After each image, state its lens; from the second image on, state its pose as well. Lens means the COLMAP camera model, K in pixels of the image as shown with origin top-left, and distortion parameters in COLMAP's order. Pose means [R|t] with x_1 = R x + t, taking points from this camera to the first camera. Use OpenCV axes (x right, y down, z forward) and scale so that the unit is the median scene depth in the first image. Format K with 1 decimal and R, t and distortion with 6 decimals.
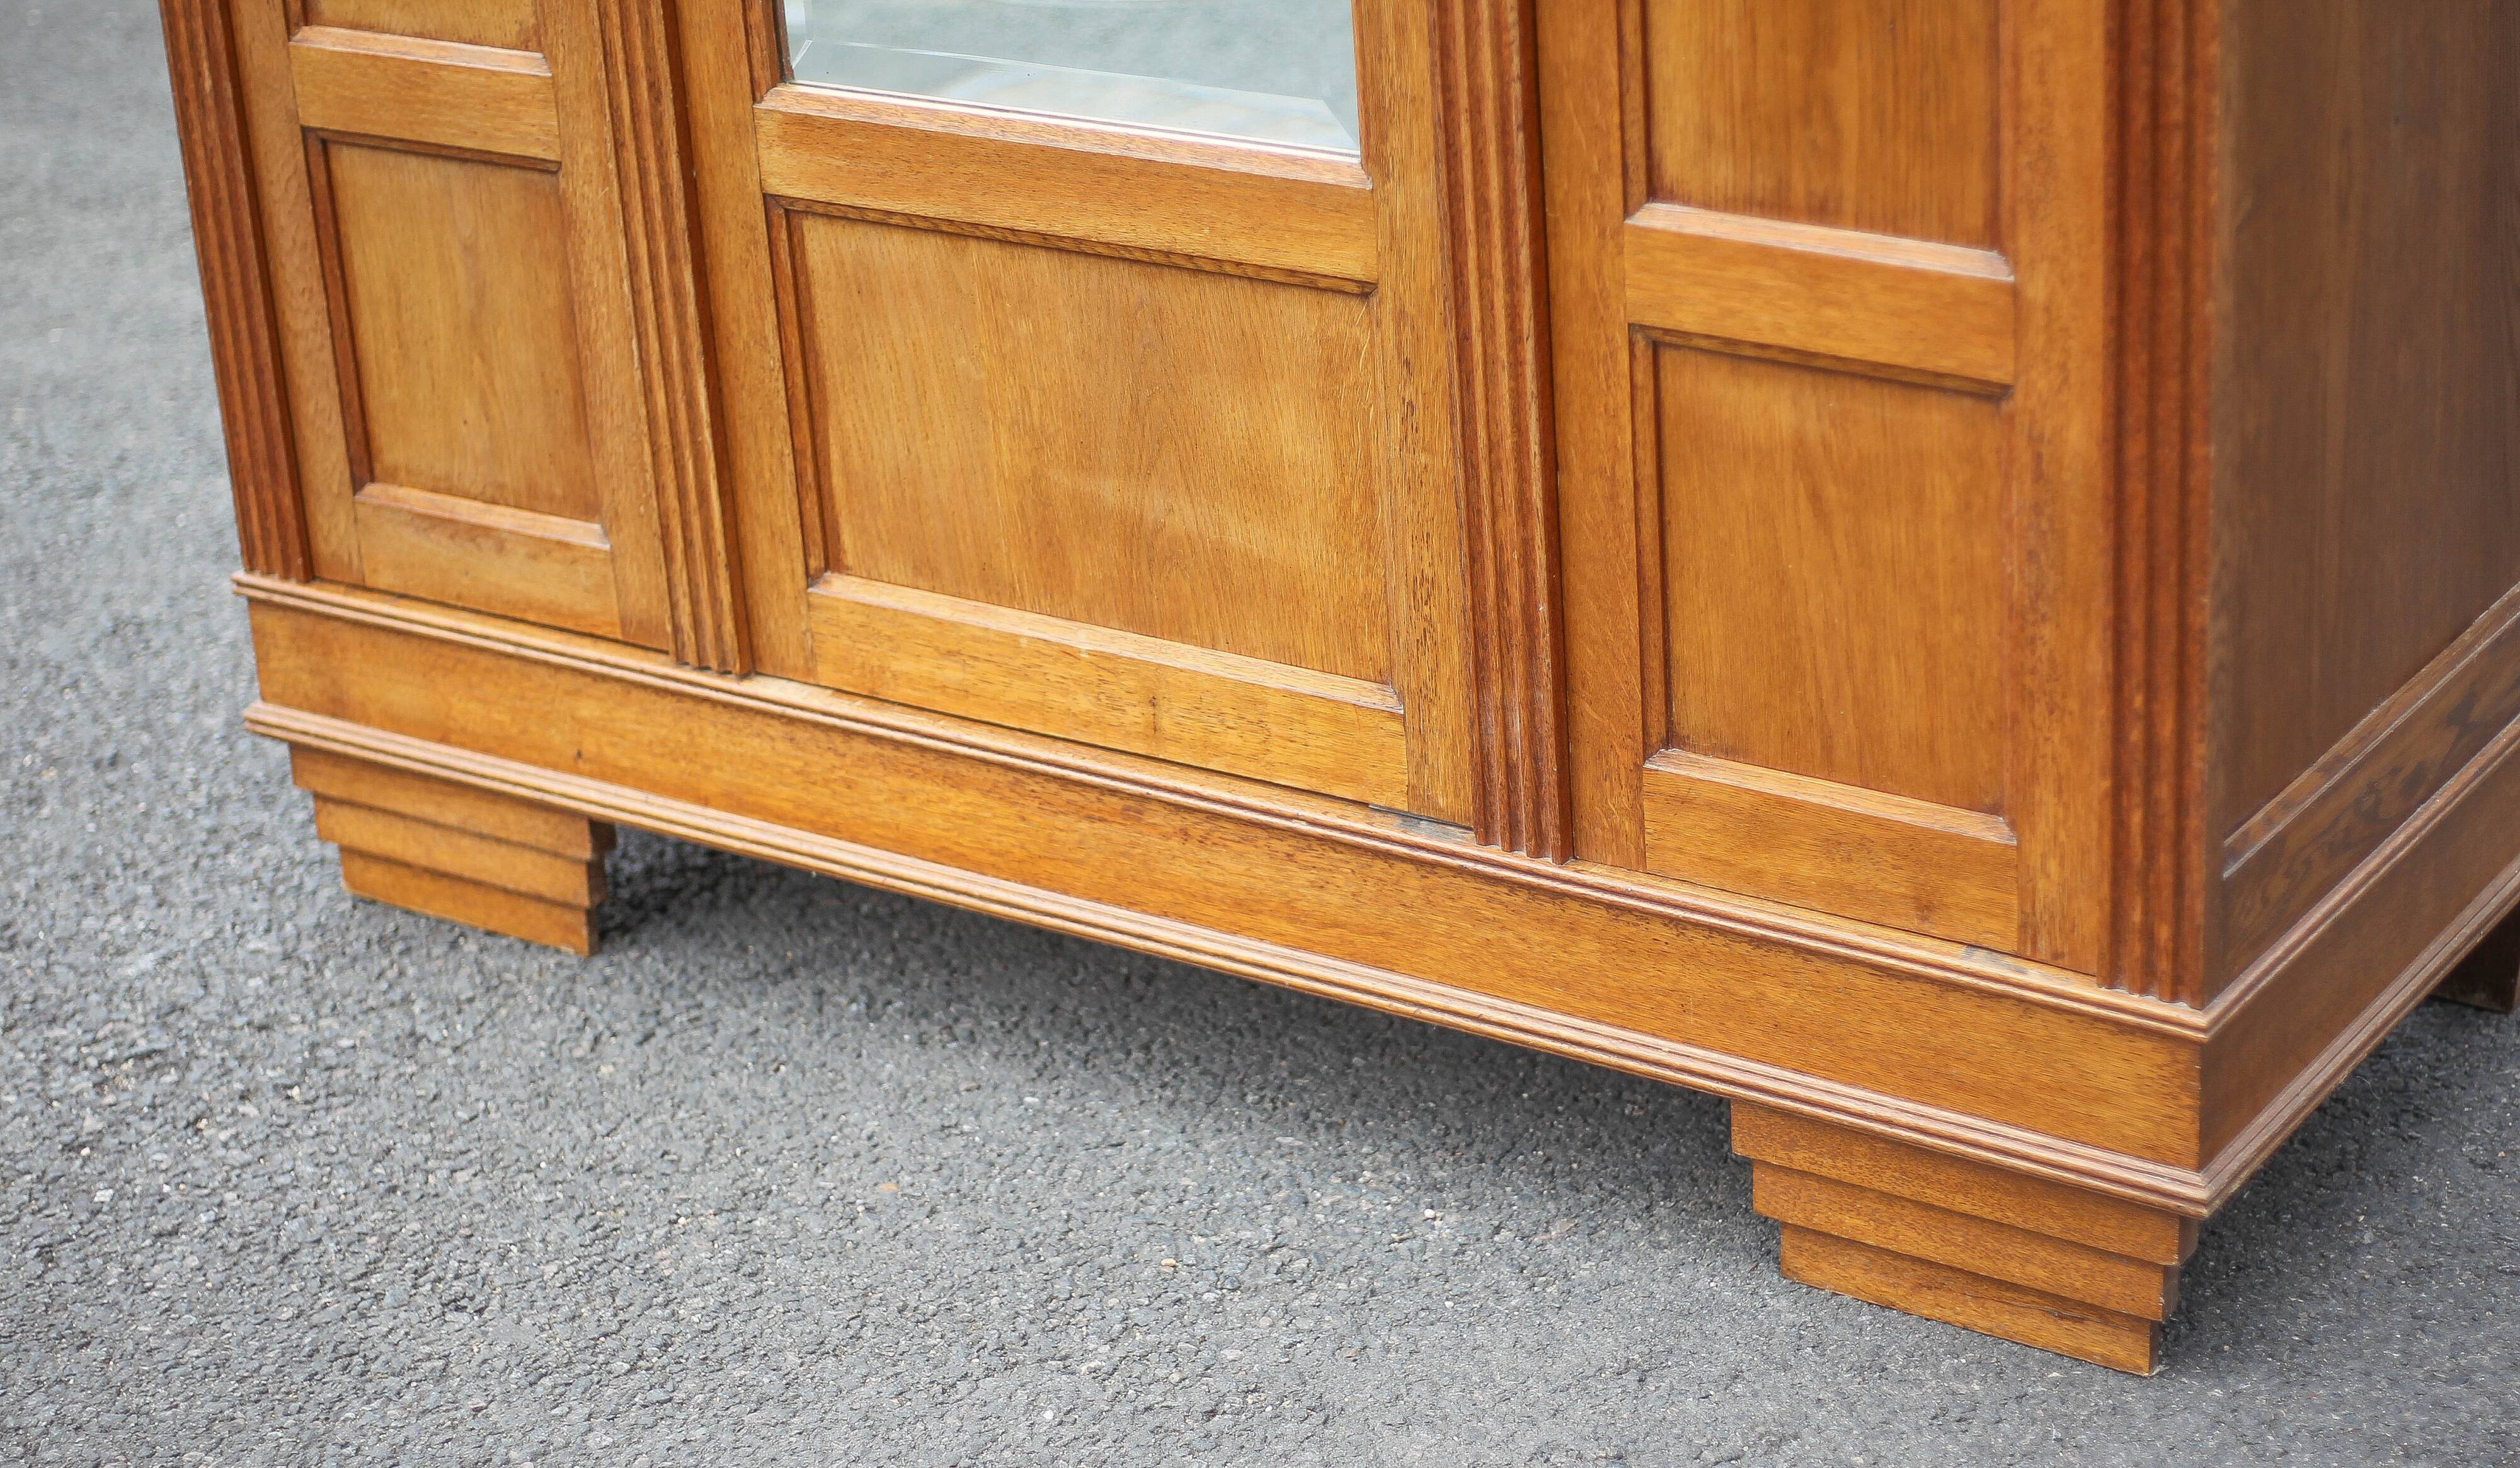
lens RADIAL K [[4708.5, 0, 1260.0], [0, 4708.5, 734.0], [0, 0, 1]] dist [-0.073860, -0.061416]
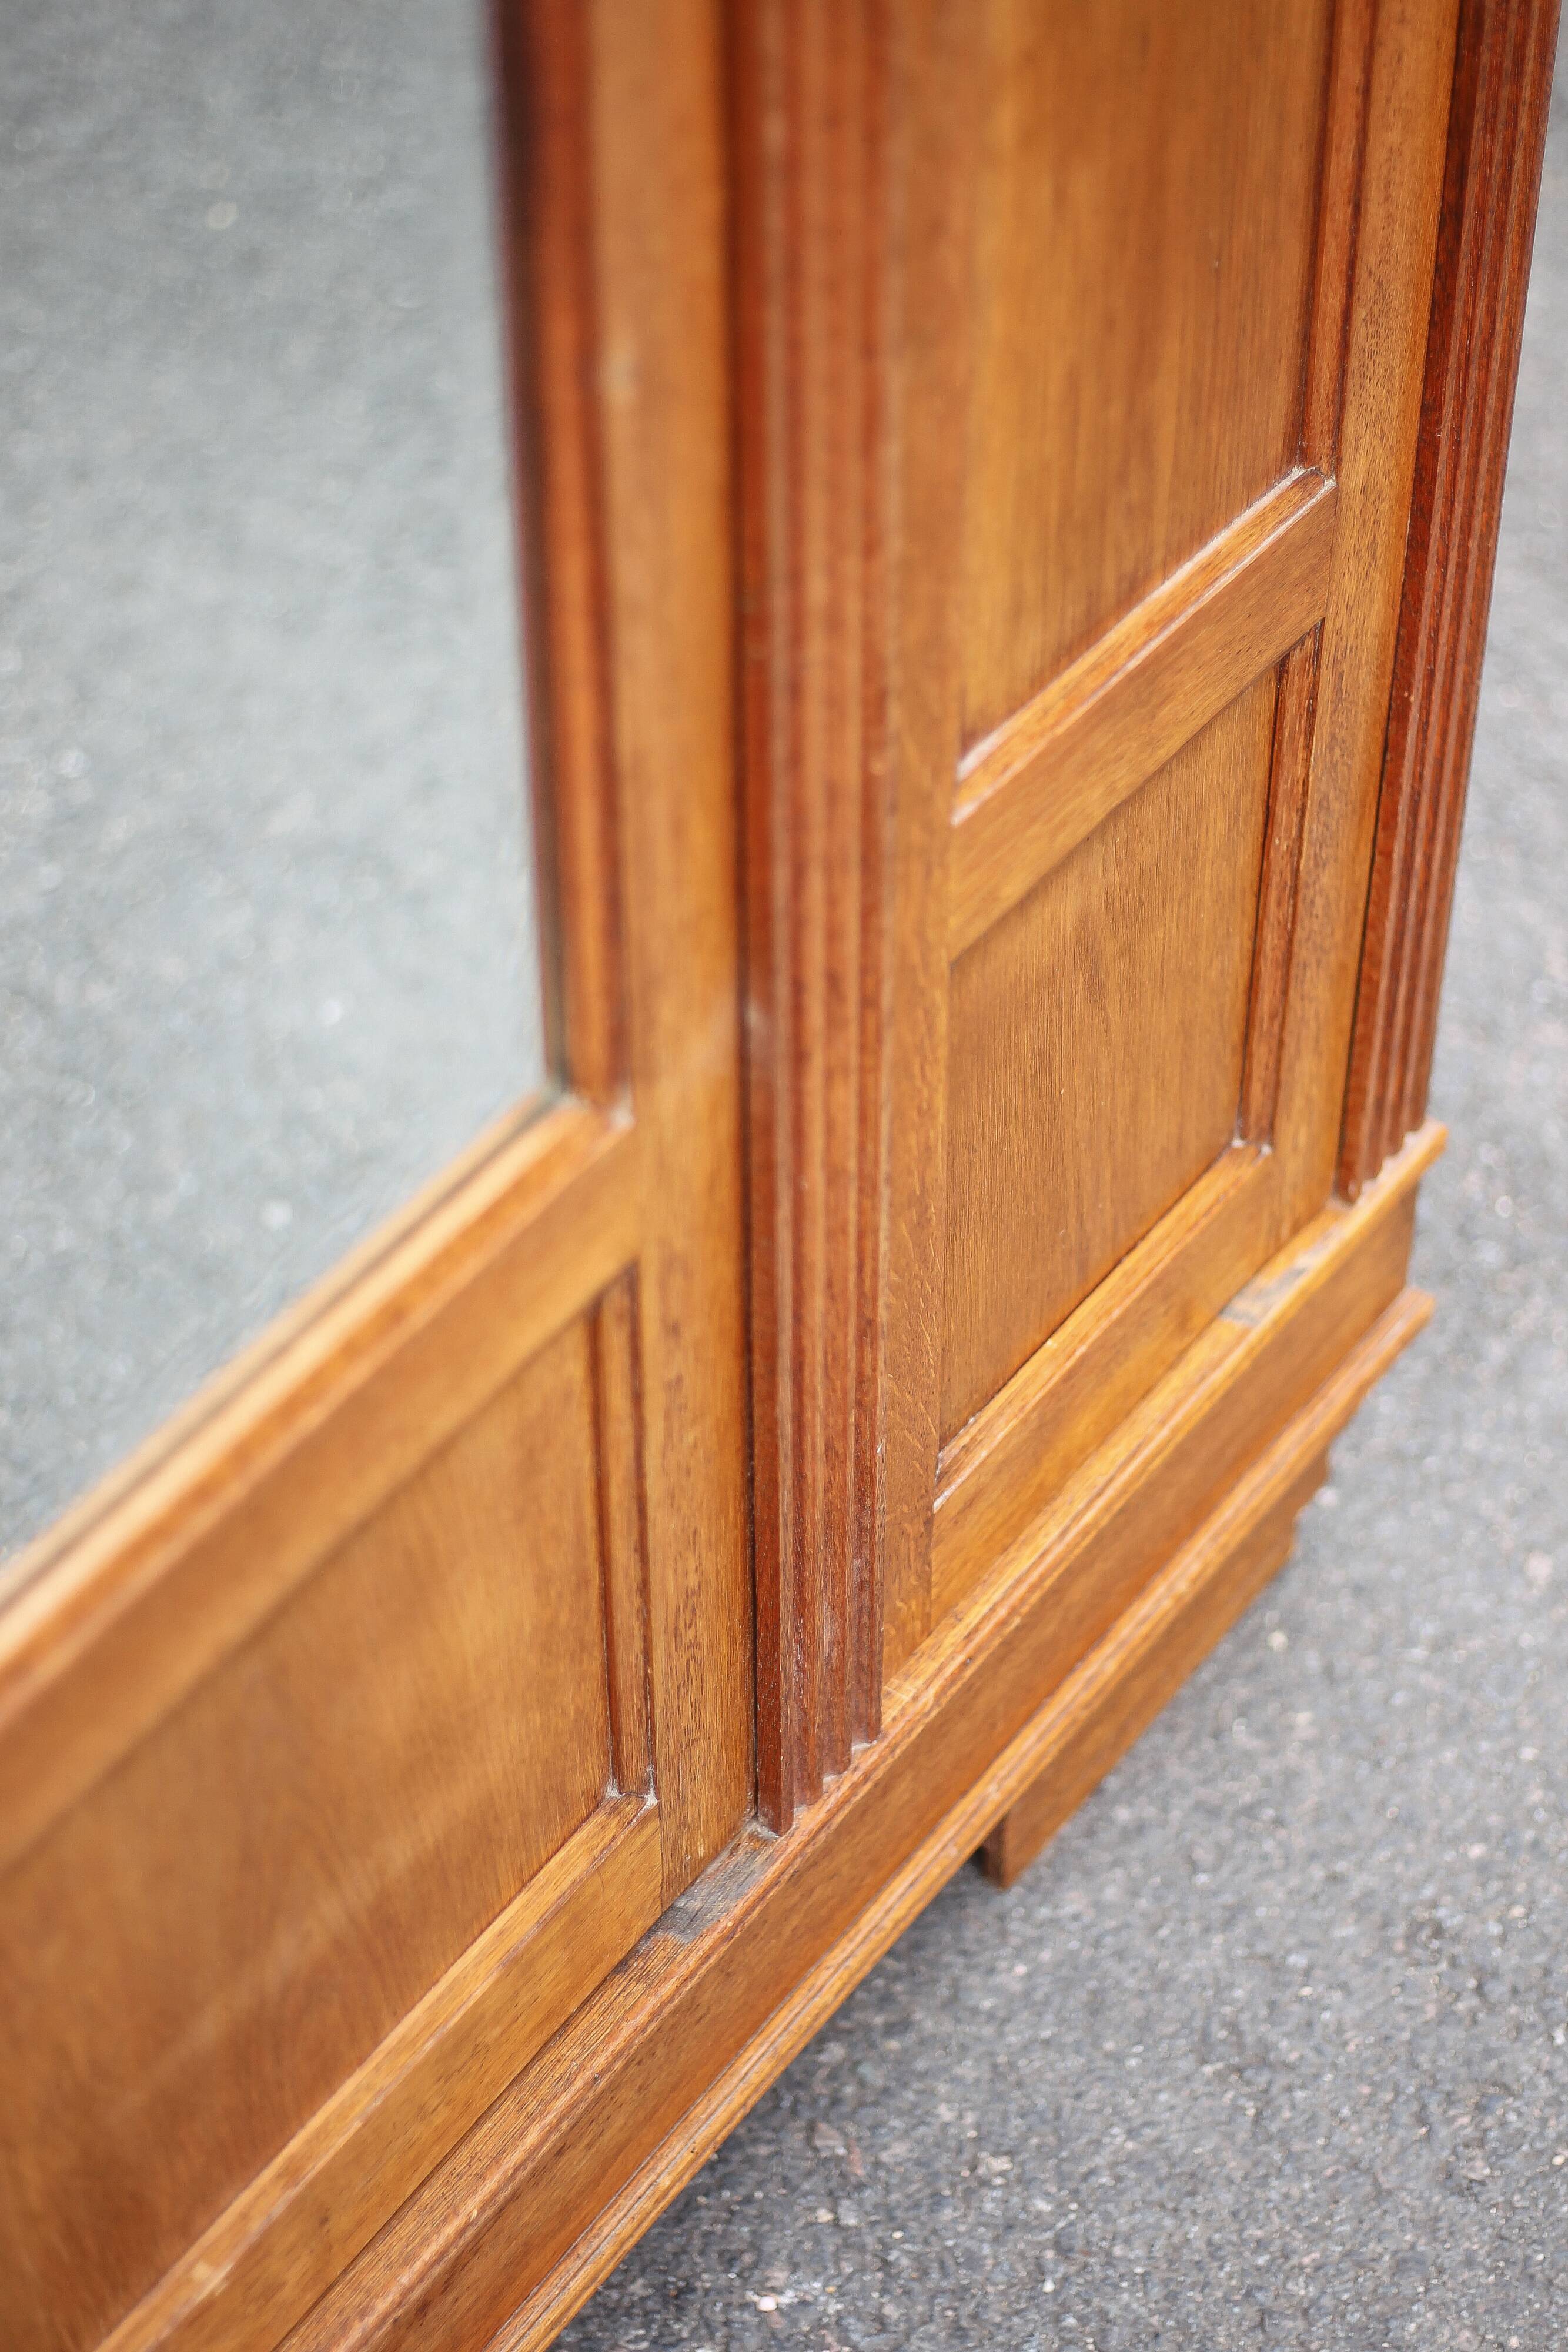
lens RADIAL K [[4425.9, 0, 655.8], [0, 4425.9, 1287.3], [0, 0, 1]] dist [-0.078107, -0.216722]
pose [[0.034076, -0.652889, 0.756687, -0.328365], [0.415411, 0.697878, 0.583439, -0.351503], [-0.908995, 0.294454, 0.294998, 0.768295]]
